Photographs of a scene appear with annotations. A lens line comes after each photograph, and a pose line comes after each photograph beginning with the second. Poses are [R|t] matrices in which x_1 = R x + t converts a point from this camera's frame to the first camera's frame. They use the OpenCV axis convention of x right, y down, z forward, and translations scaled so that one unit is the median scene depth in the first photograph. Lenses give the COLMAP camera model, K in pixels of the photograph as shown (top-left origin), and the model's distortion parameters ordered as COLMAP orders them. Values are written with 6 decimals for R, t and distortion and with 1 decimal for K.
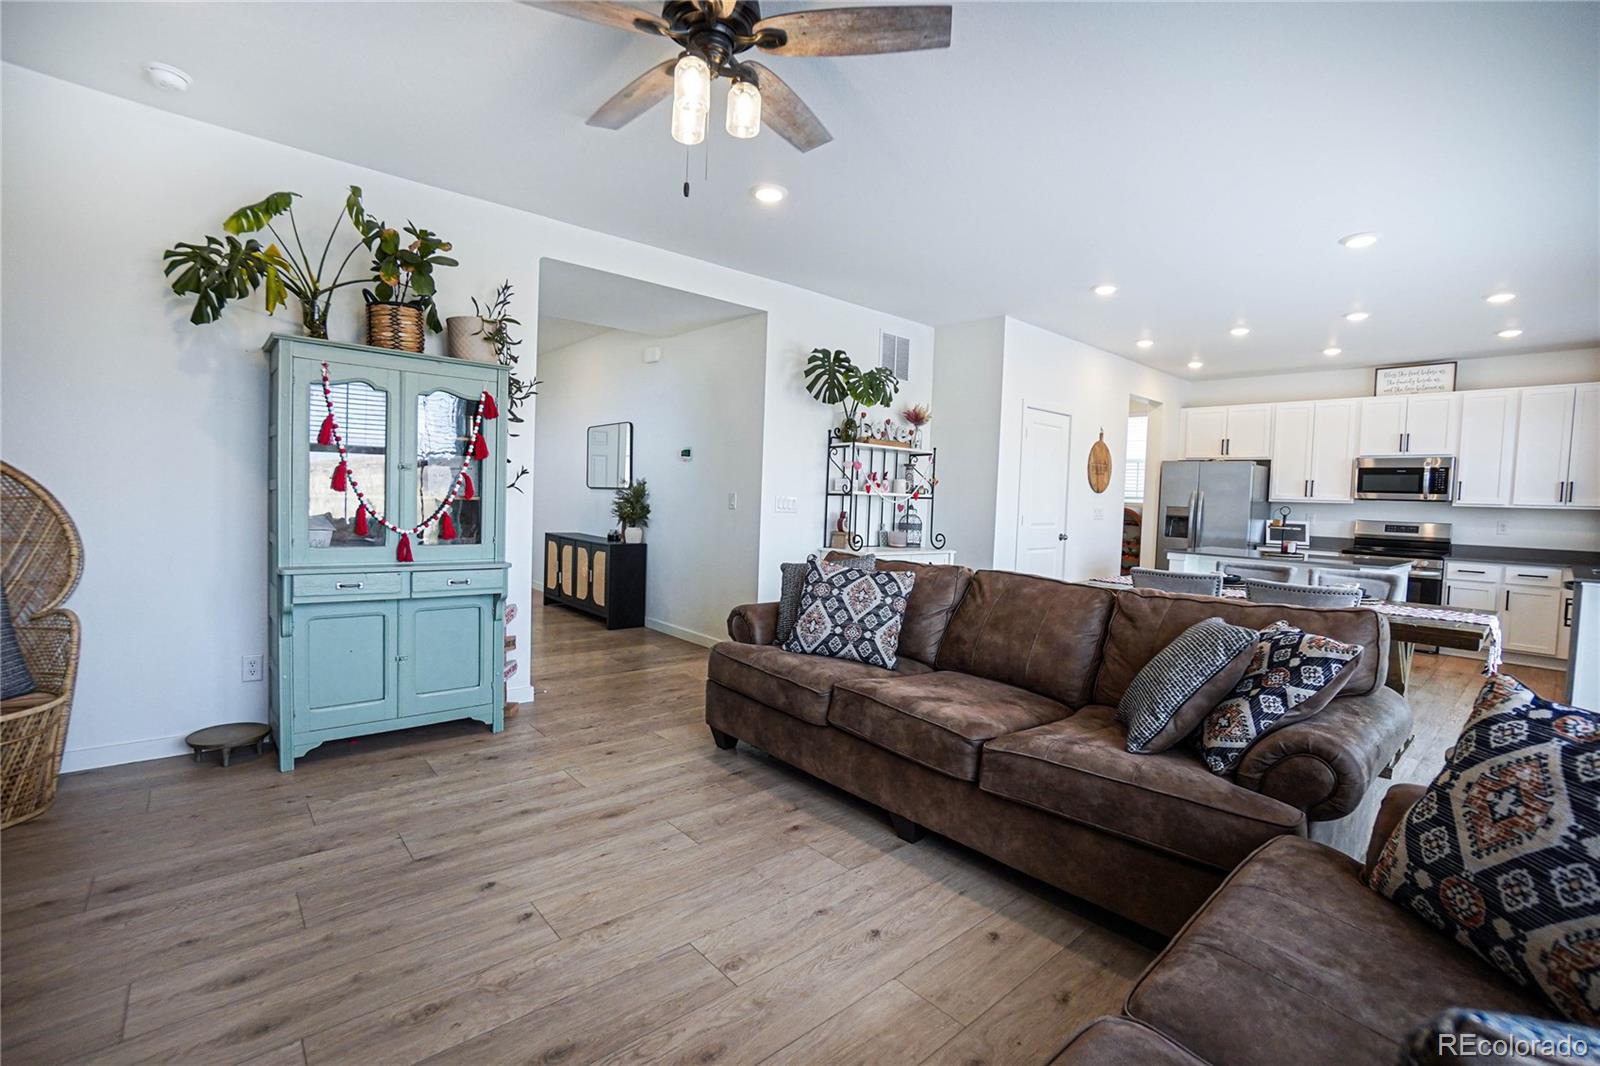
lens RADIAL K [[709.1, 0, 793.5], [0, 709.1, 531.1], [0, 0, 1]] dist [-0.029128, 0.000671]
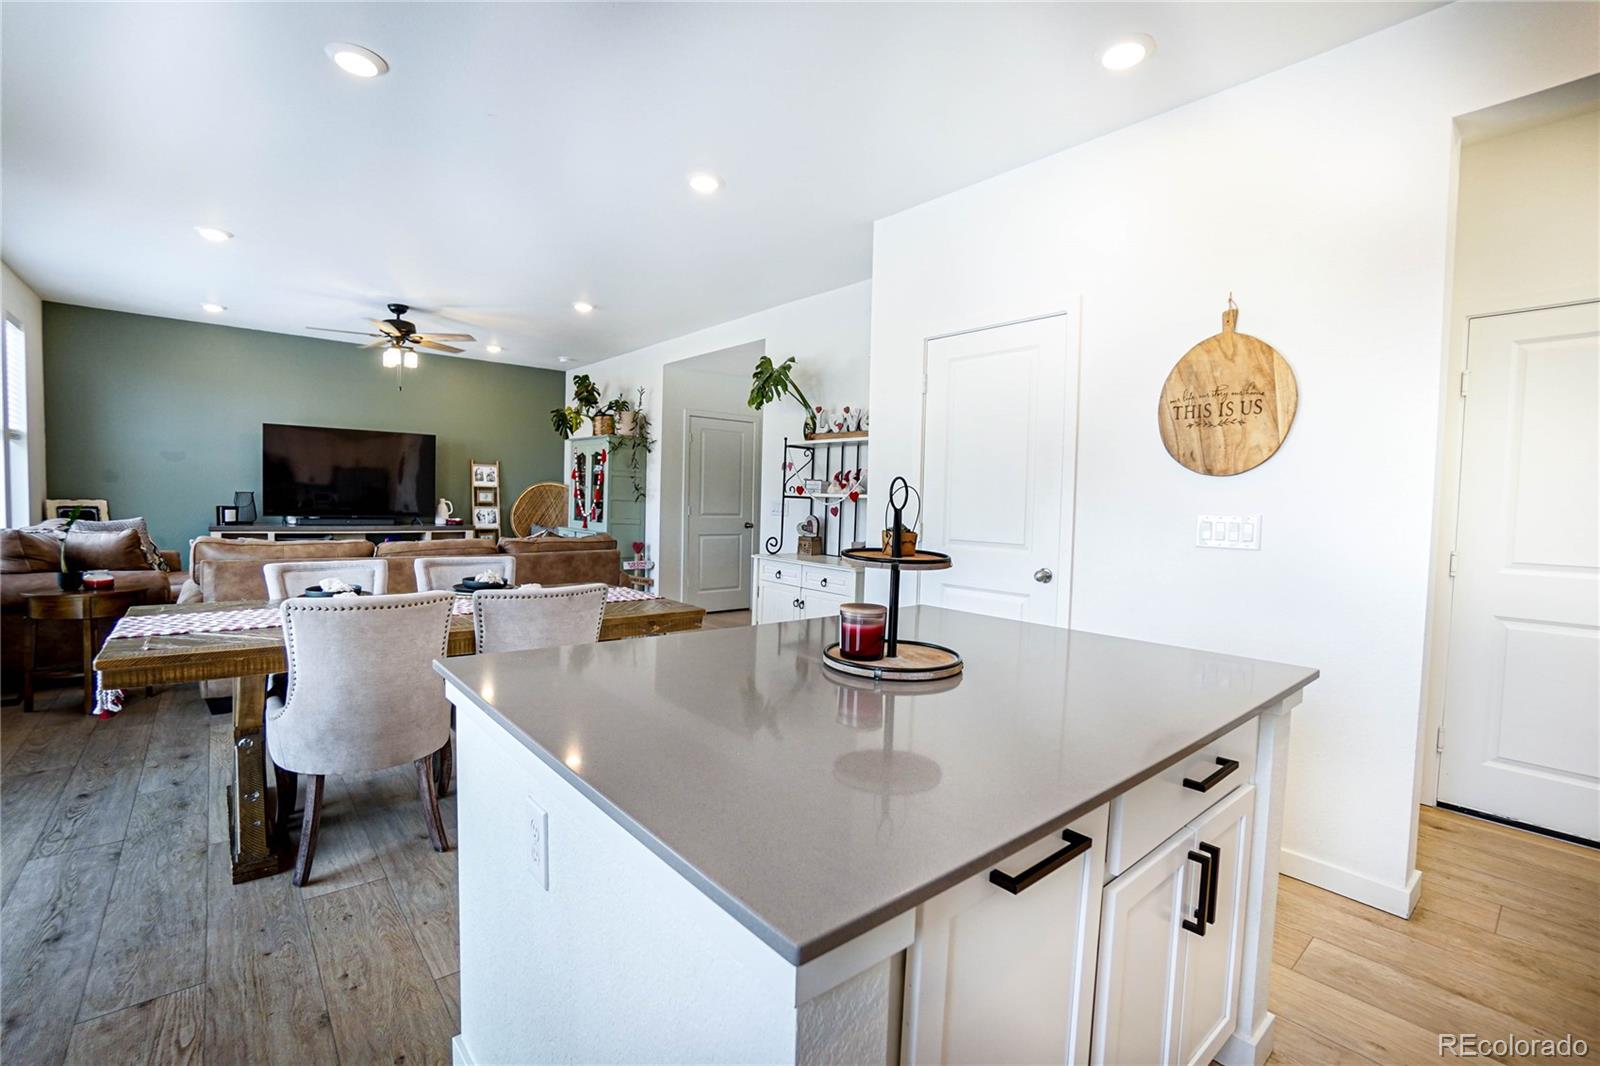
lens RADIAL K [[709.1, 0, 793.5], [0, 709.1, 531.1], [0, 0, 1]] dist [-0.029128, 0.000671]
pose [[-0.019640, 0.008142, -0.999774, 1.635936], [-0.078660, 0.996855, 0.009664, -0.022915], [0.996708, 0.078832, -0.018937, 1.610168]]
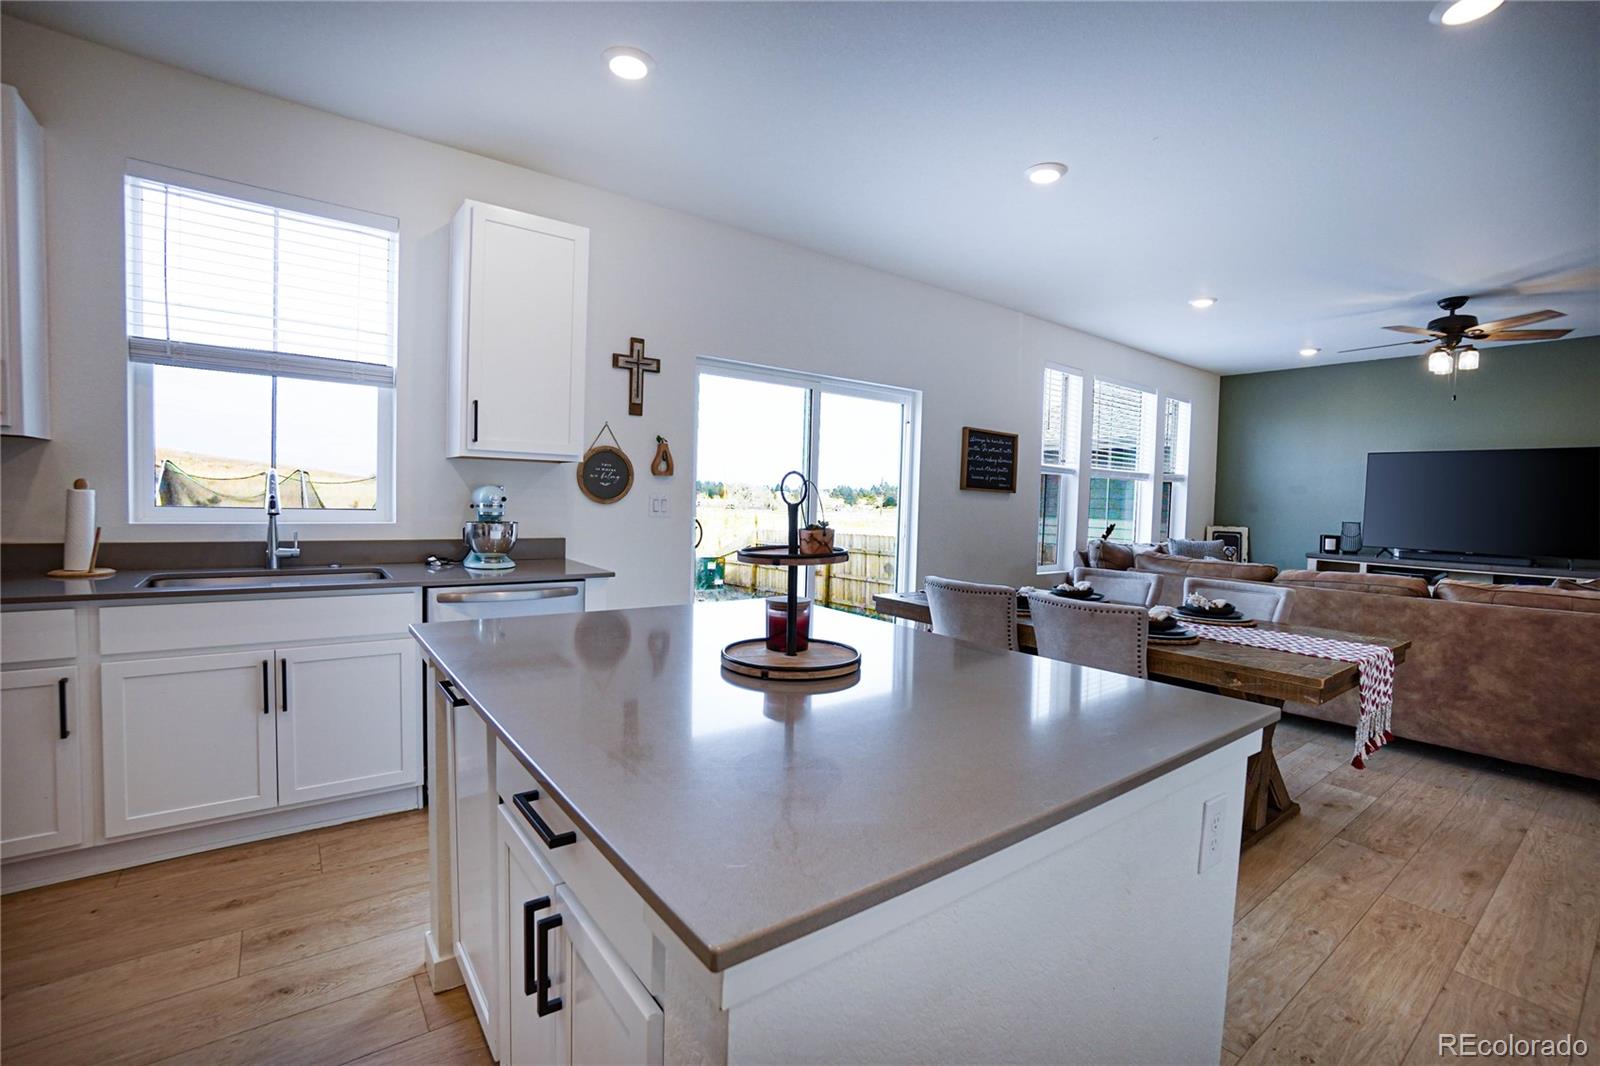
lens RADIAL K [[700.3, 0, 830.2], [0, 700.3, 537.8], [0, 0, 1]] dist [-0.000580, 0.000052]
pose [[-0.997683, -0.066133, 0.015963, 1.161991], [-0.064118, 0.992472, 0.104351, -0.062315], [-0.022744, 0.103085, -0.994412, 2.069419]]
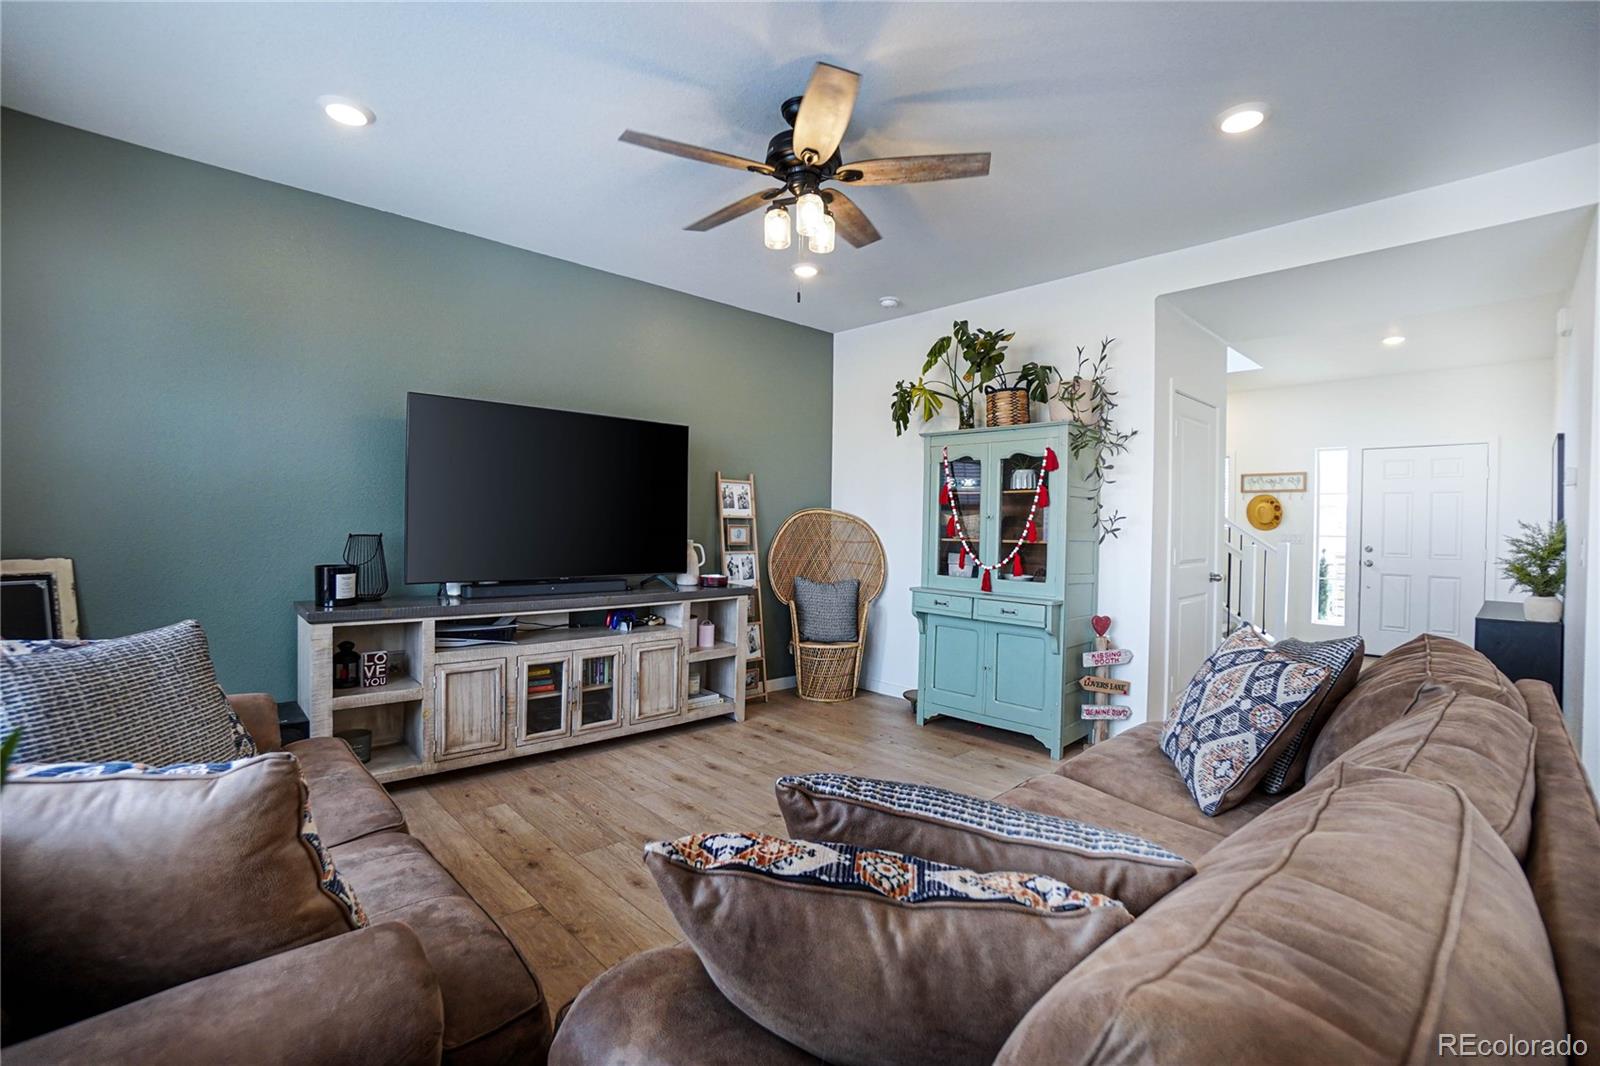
lens RADIAL K [[709.1, 0, 793.5], [0, 709.1, 531.1], [0, 0, 1]] dist [-0.029128, 0.000671]
pose [[0.035263, -0.026621, -0.999023, 0.678396], [-0.062278, 0.997644, -0.028783, -0.006326], [0.997436, 0.063232, 0.033522, 0.567156]]
